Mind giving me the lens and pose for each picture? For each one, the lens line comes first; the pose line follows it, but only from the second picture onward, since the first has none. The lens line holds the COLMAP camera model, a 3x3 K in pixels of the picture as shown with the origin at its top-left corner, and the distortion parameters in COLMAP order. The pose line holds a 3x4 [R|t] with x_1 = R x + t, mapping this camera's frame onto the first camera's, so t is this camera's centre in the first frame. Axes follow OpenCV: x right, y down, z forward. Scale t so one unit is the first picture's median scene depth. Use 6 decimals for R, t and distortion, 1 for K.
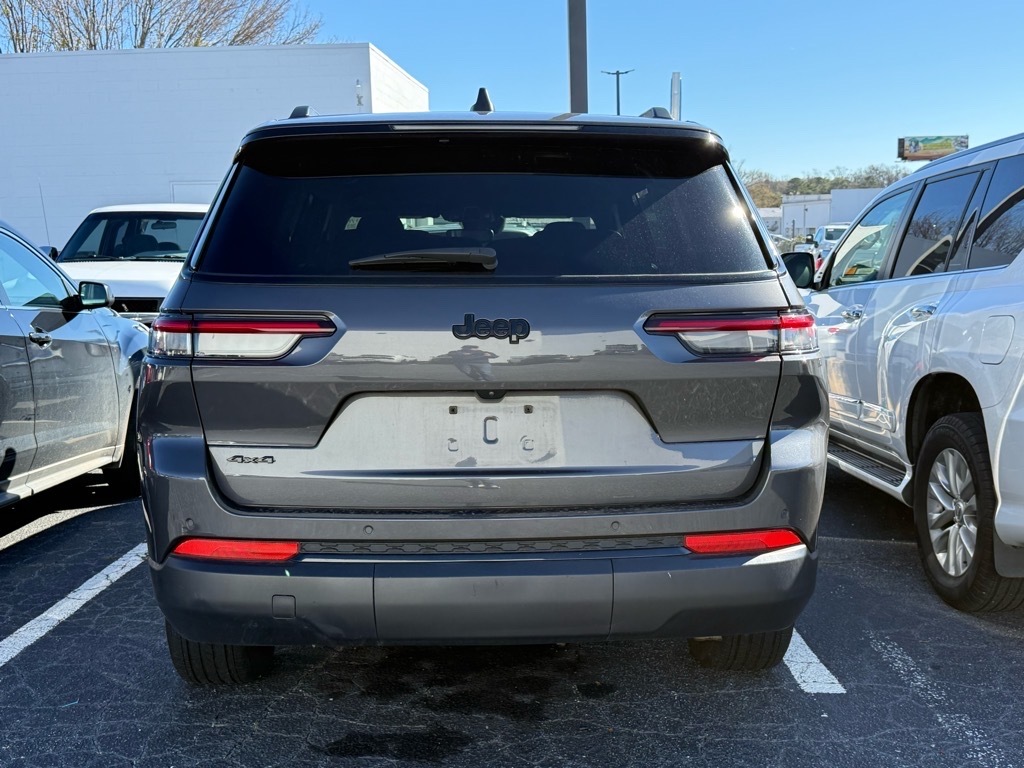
lens RADIAL K [[1201.1, 0, 505.9], [0, 1201.1, 388.6], [0, 0, 1]] dist [0.090720, 0.000000]
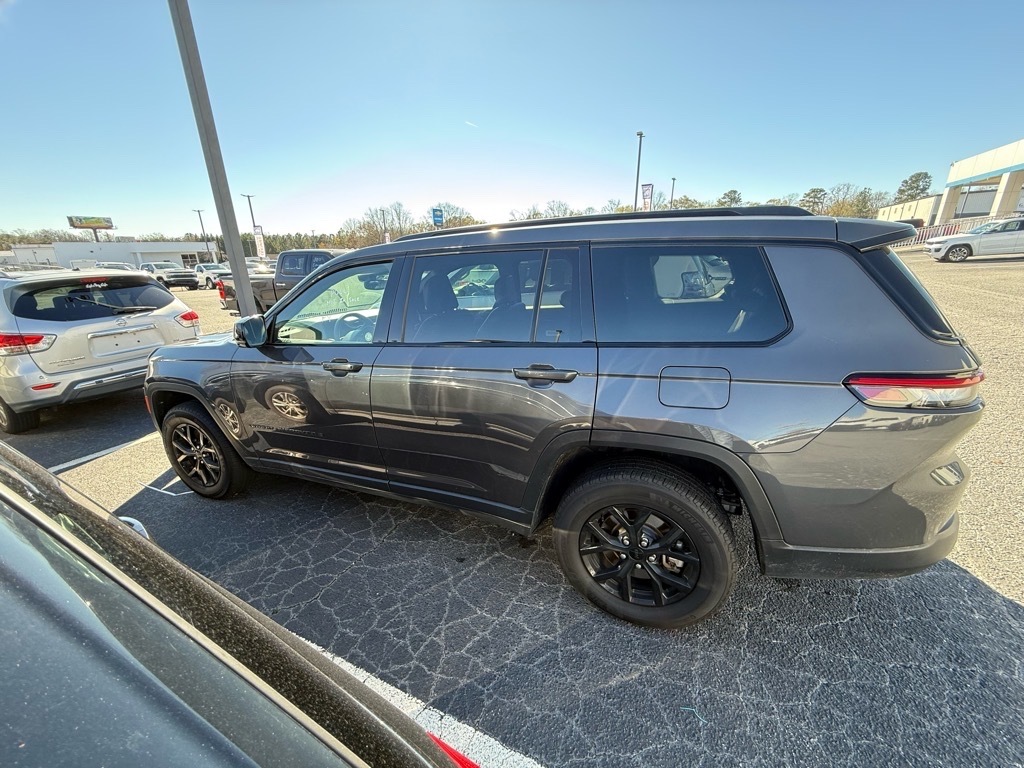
lens RADIAL K [[412.5, 0, 517.1], [0, 412.5, 388.2], [0, 0, 1]] dist [-0.000739, -0.000063]
pose [[0.437993, -0.276023, 0.855555, -0.526705], [0.127064, 0.961150, 0.245041, -0.132101], [-0.889953, 0.001384, 0.456049, 0.747686]]
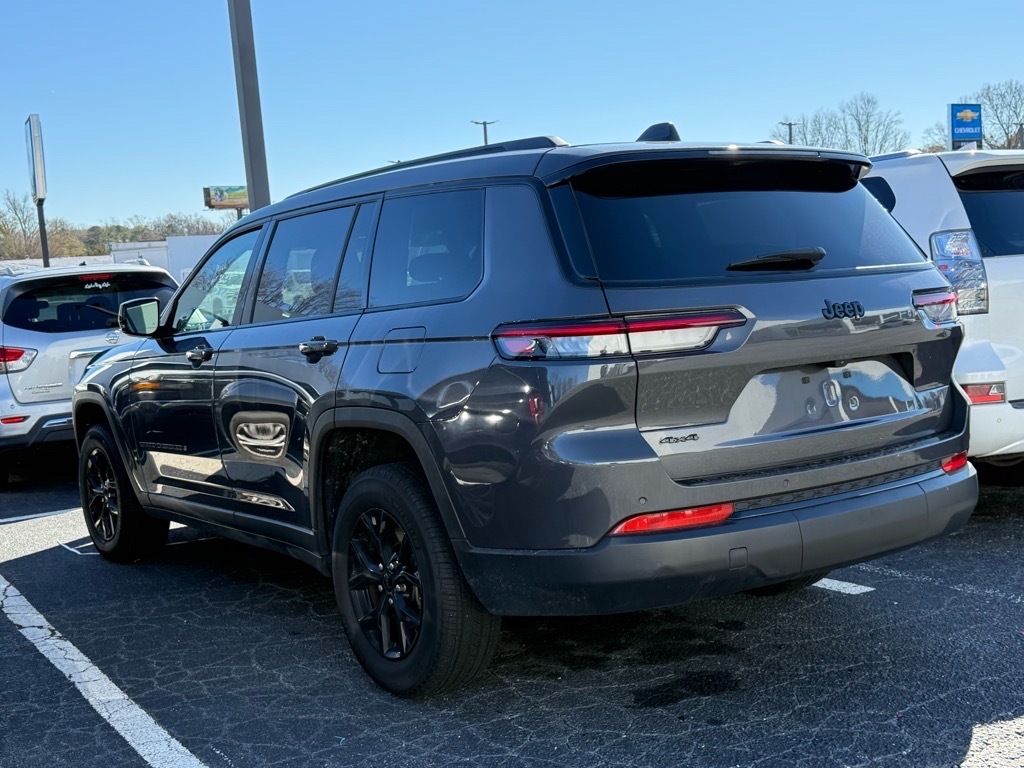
lens RADIAL K [[1201.1, 0, 509.5], [0, 1201.1, 385.3], [0, 0, 1]] dist [0.090720, 0.000000]
pose [[0.844483, -0.090641, 0.527856, -0.555054], [0.112484, 0.993610, -0.009337, 0.000258], [-0.523636, 0.067260, 0.849283, 0.065043]]
